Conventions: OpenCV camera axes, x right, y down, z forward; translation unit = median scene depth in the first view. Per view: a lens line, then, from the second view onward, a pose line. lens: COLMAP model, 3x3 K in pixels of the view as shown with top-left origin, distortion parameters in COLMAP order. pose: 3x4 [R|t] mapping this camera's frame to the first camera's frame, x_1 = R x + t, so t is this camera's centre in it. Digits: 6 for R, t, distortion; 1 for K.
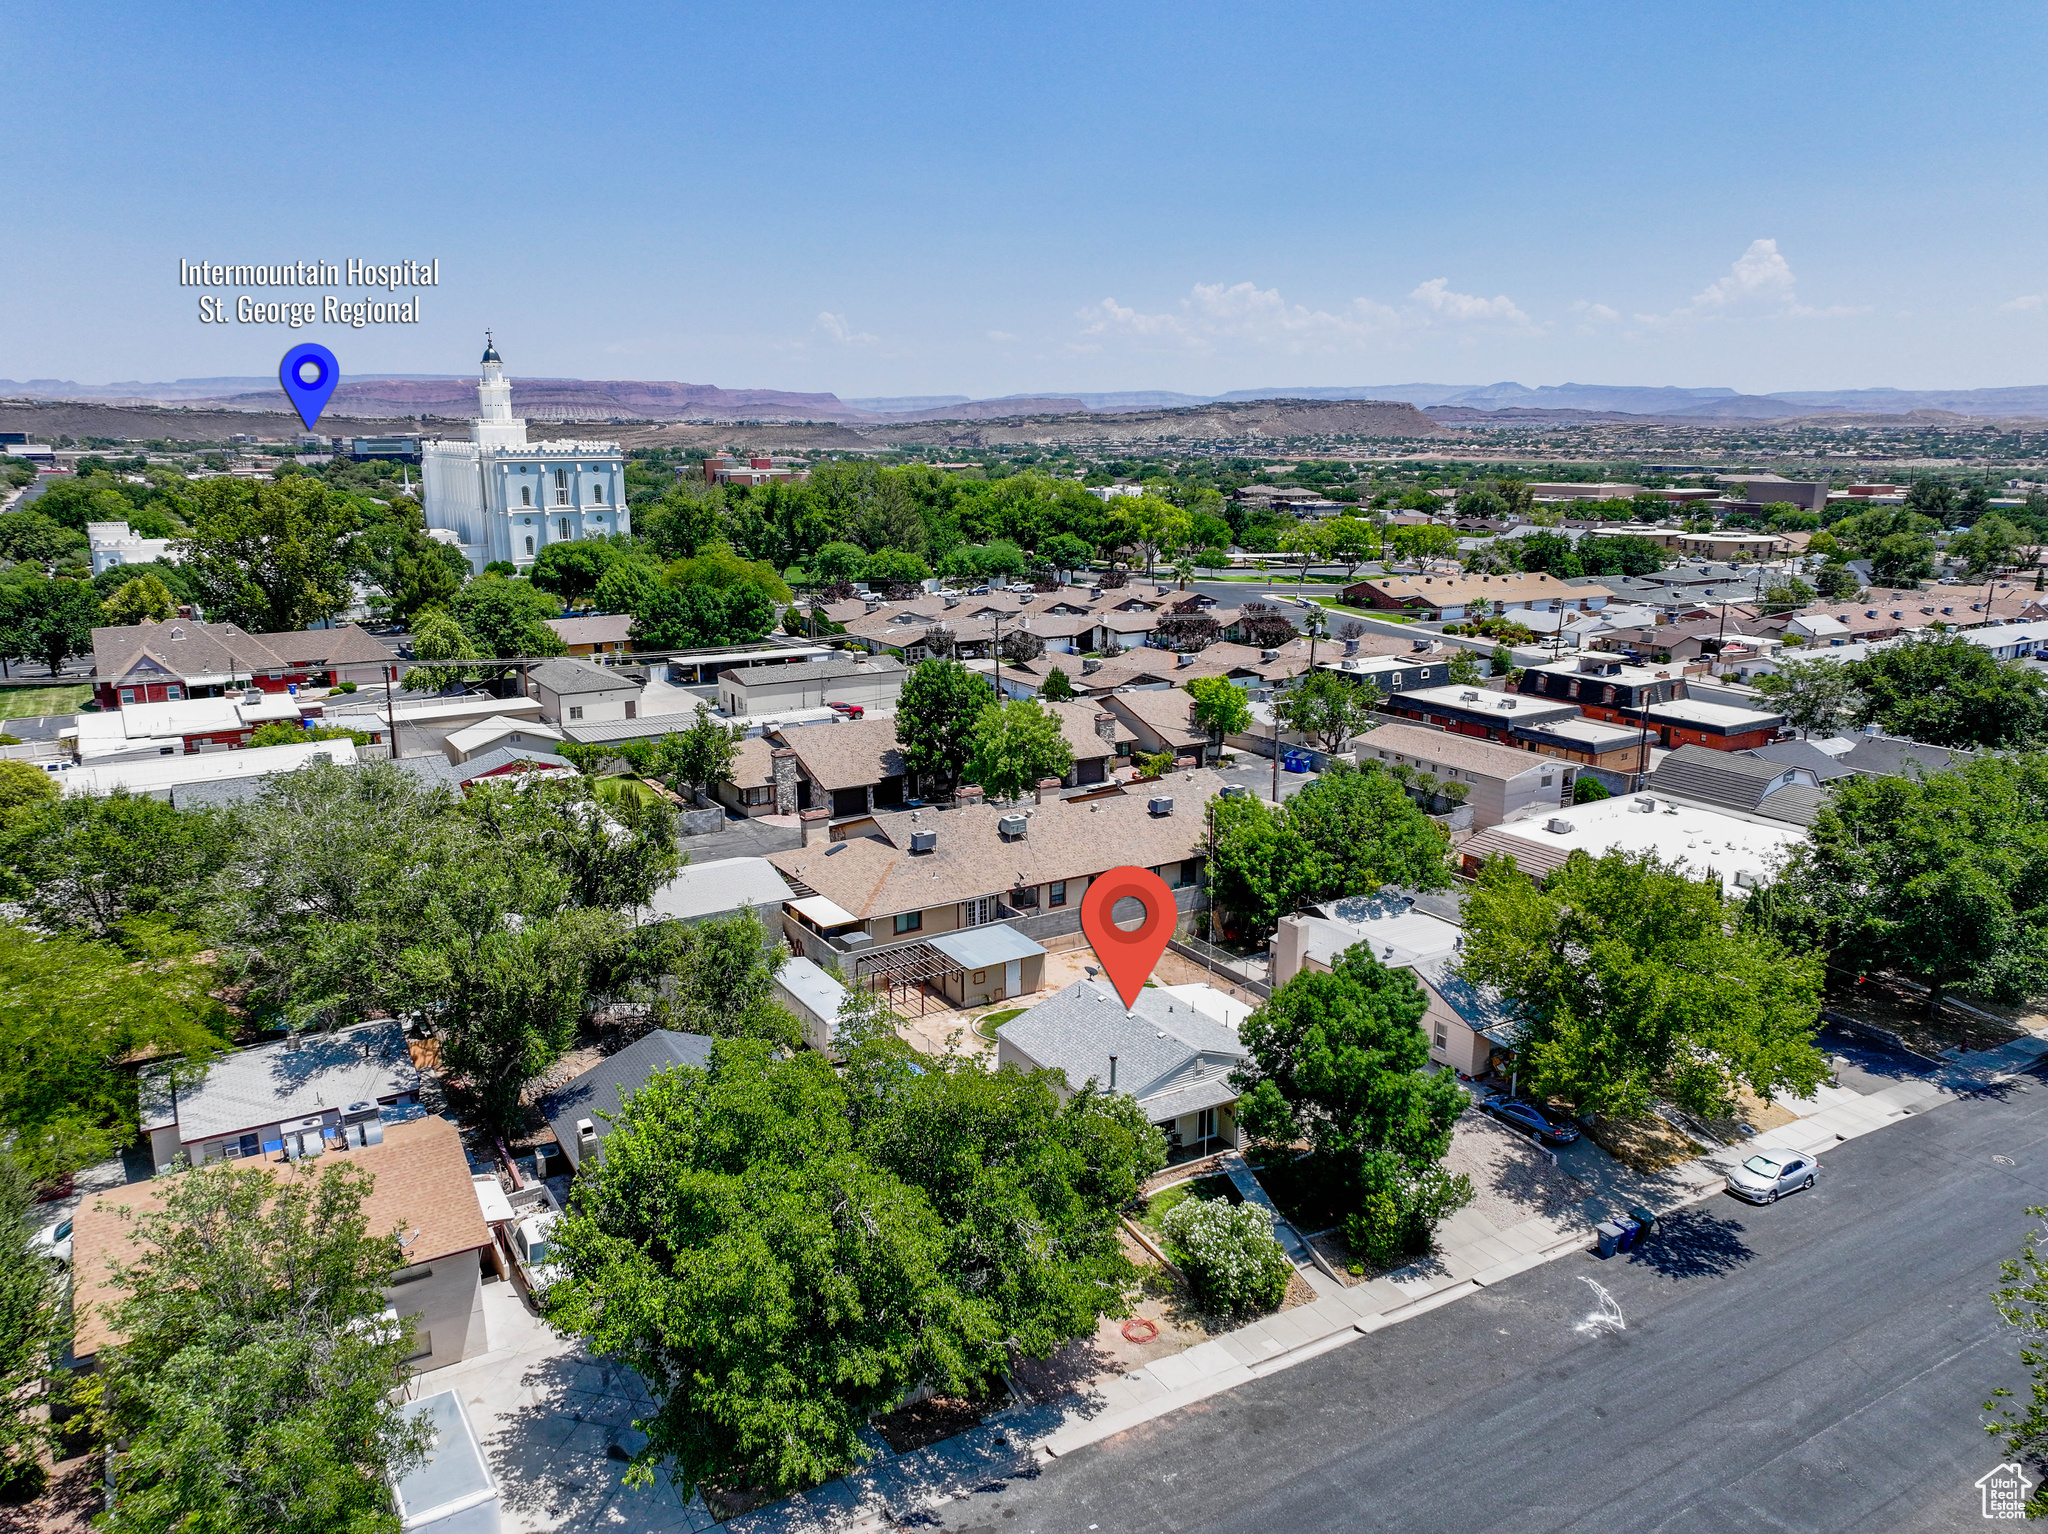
lens RADIAL K [[1436.4, 0, 1026.8], [0, 1436.4, 776.1], [0, 0, 1]] dist [0.004441, 0.016990]
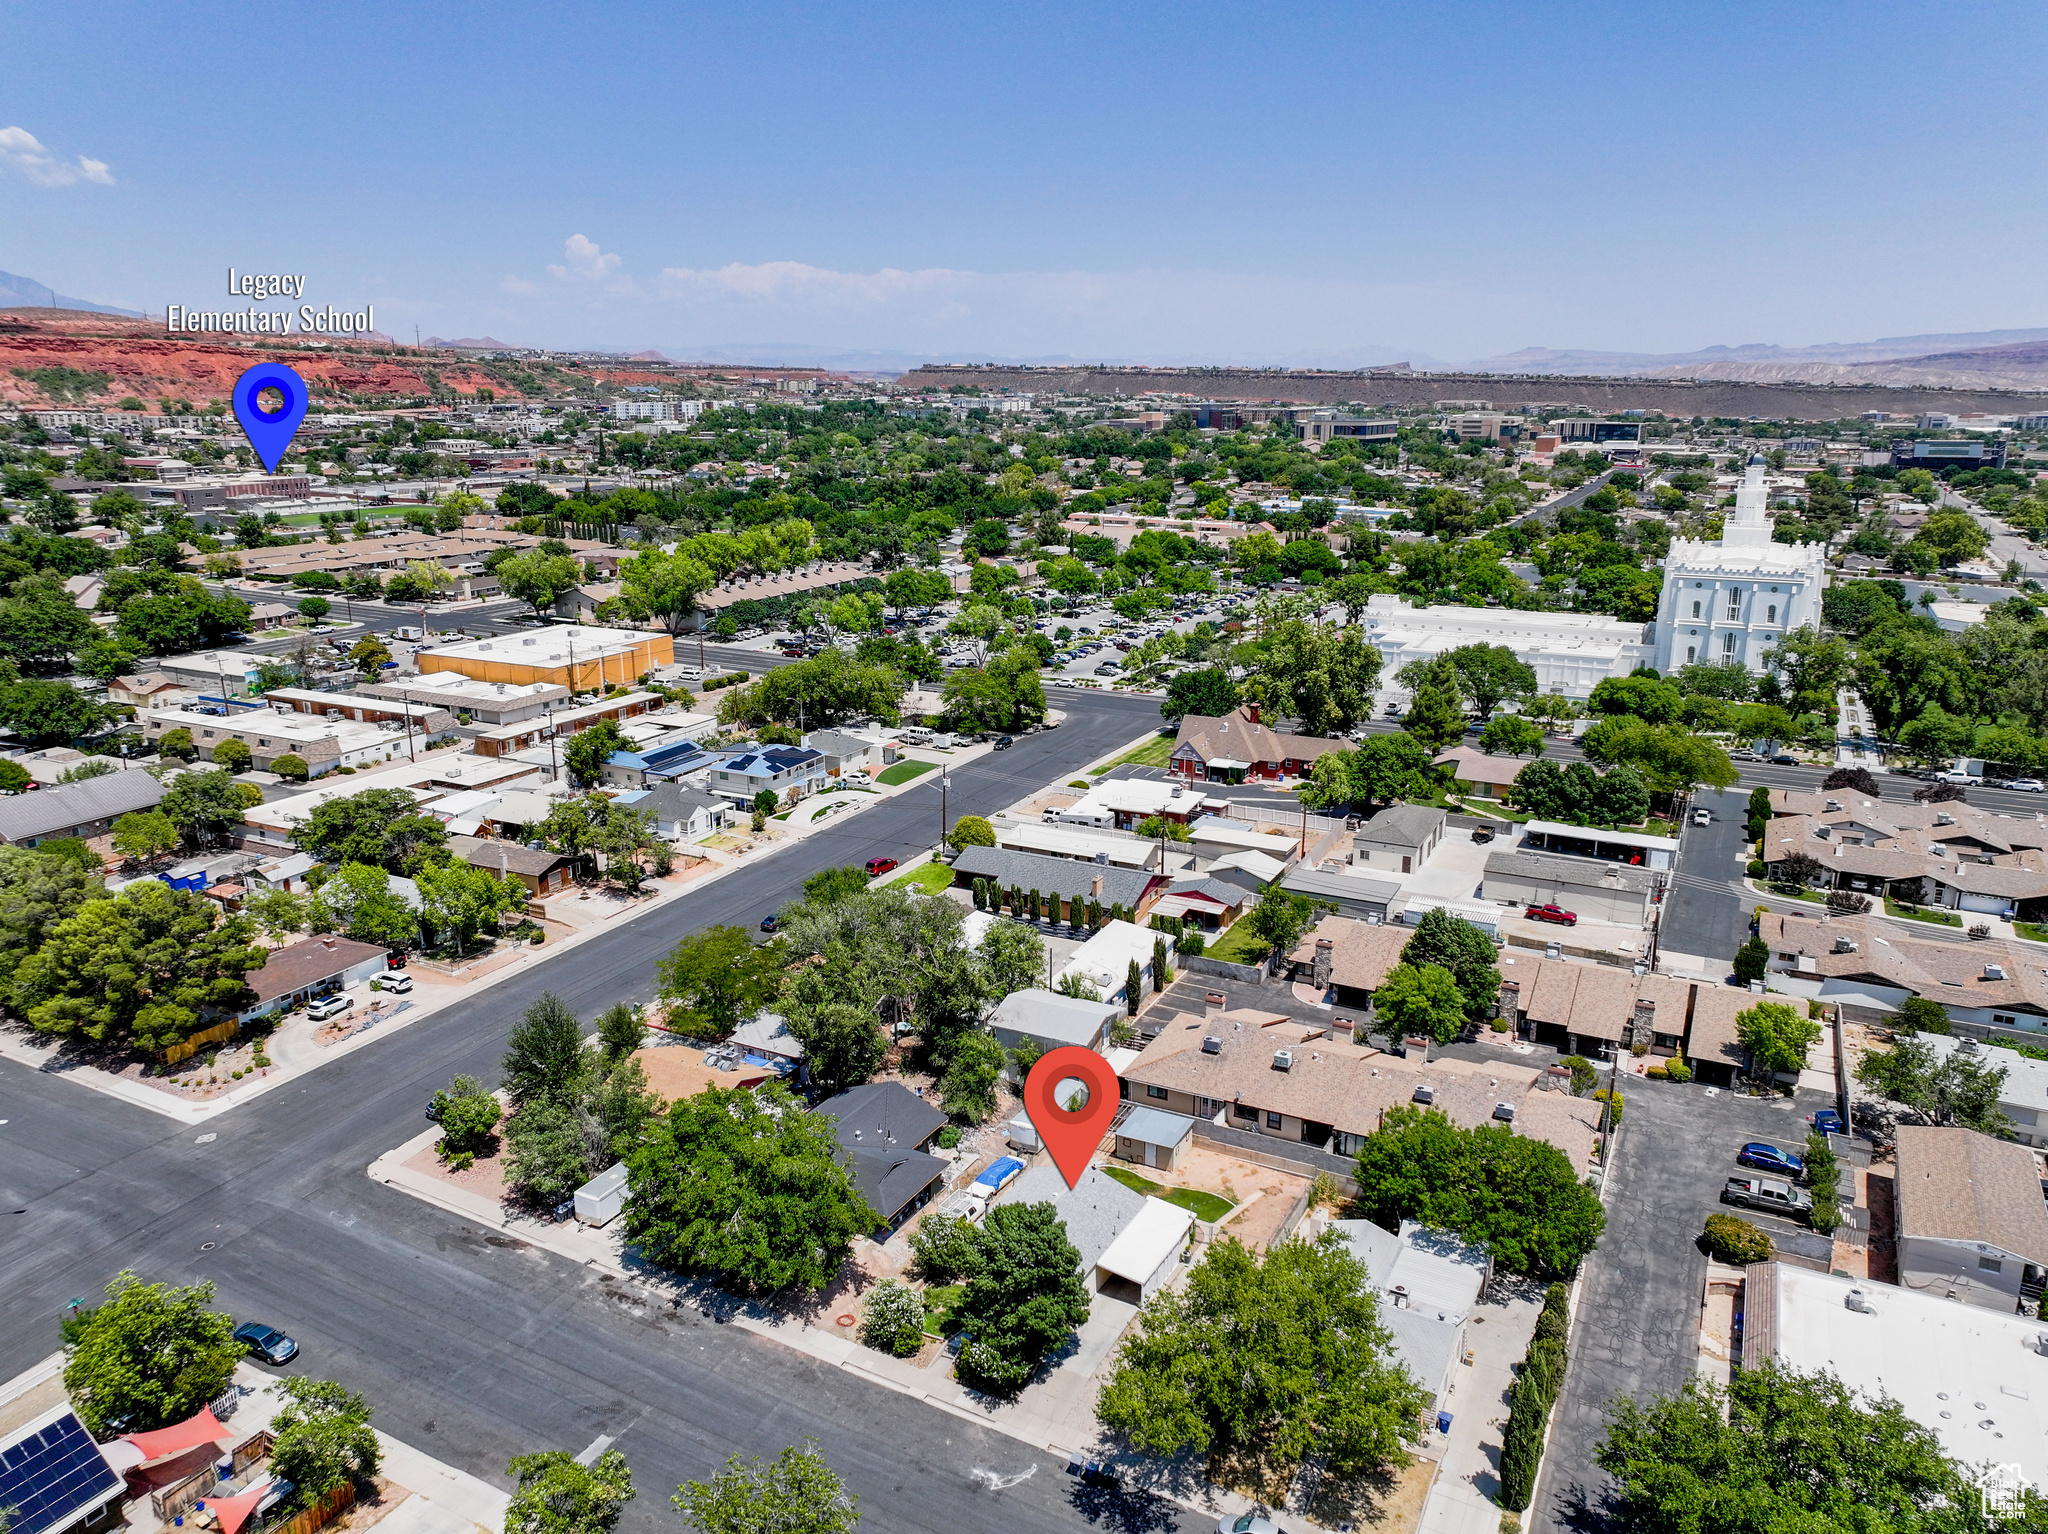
lens RADIAL K [[1436.4, 0, 1026.8], [0, 1436.4, 776.1], [0, 0, 1]] dist [0.004441, 0.016990]
pose [[0.512199, 0.224960, -0.828882, 0.499610], [-0.202586, 0.969501, 0.137938, -0.194704], [0.834632, 0.097268, 0.542151, 0.026253]]
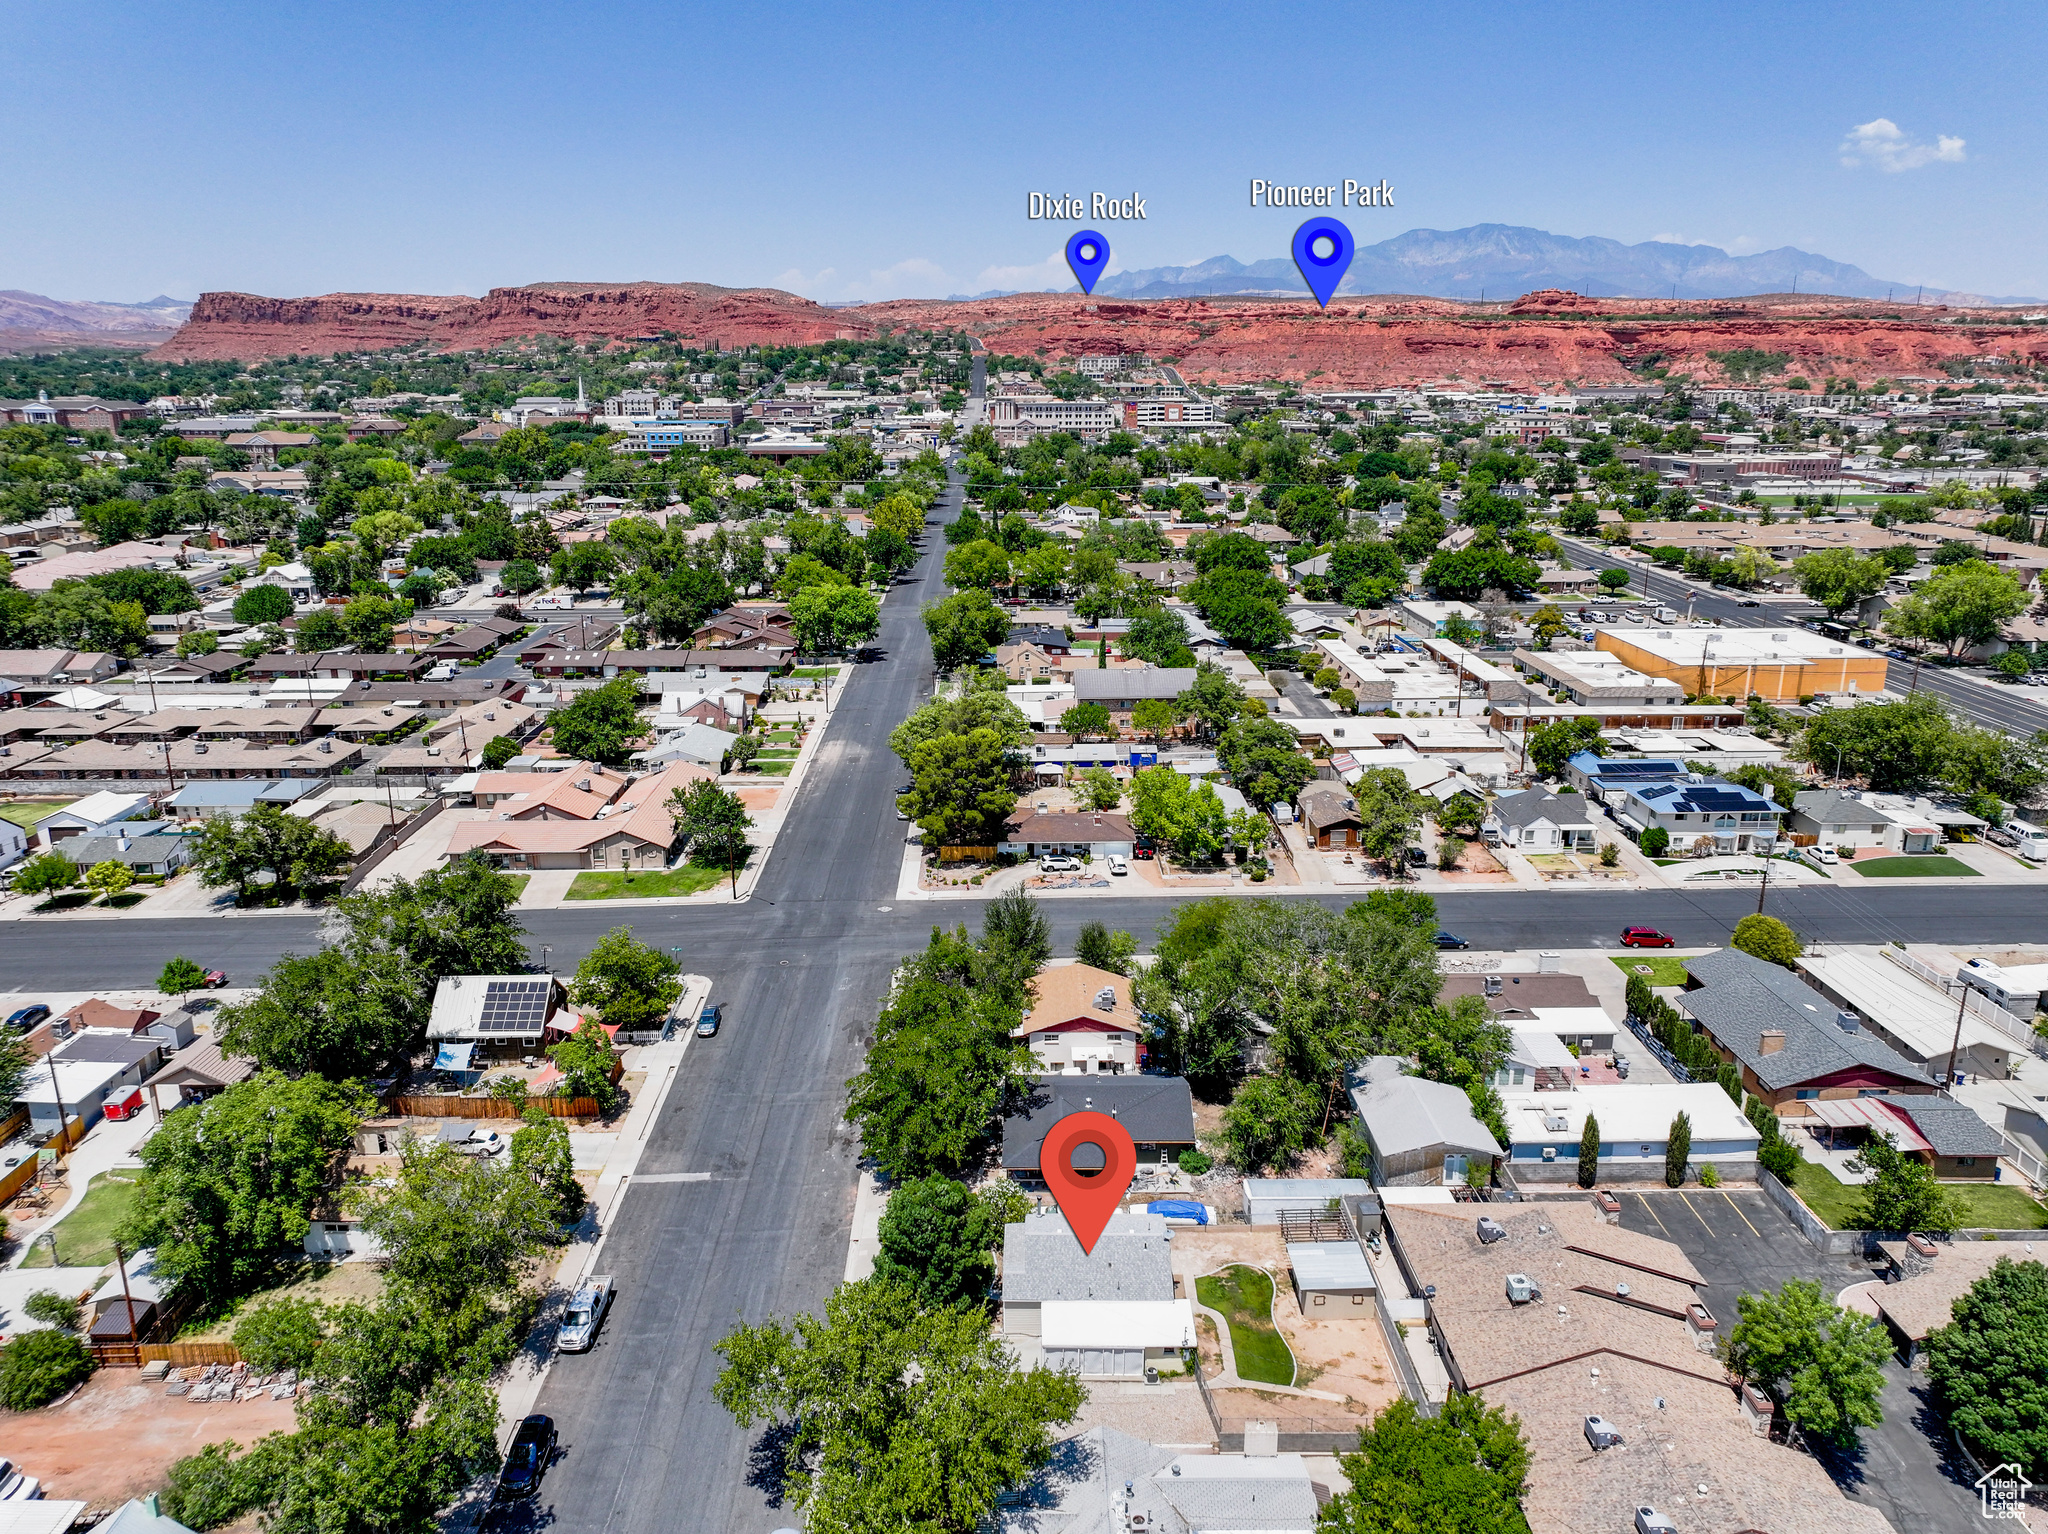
lens RADIAL K [[1436.4, 0, 1026.8], [0, 1436.4, 776.1], [0, 0, 1]] dist [0.004441, 0.016990]
pose [[-0.512523, 0.235491, -0.825751, 0.477401], [-0.201323, 0.901898, 0.382163, -0.314307], [0.834739, 0.362110, -0.414834, 0.542898]]
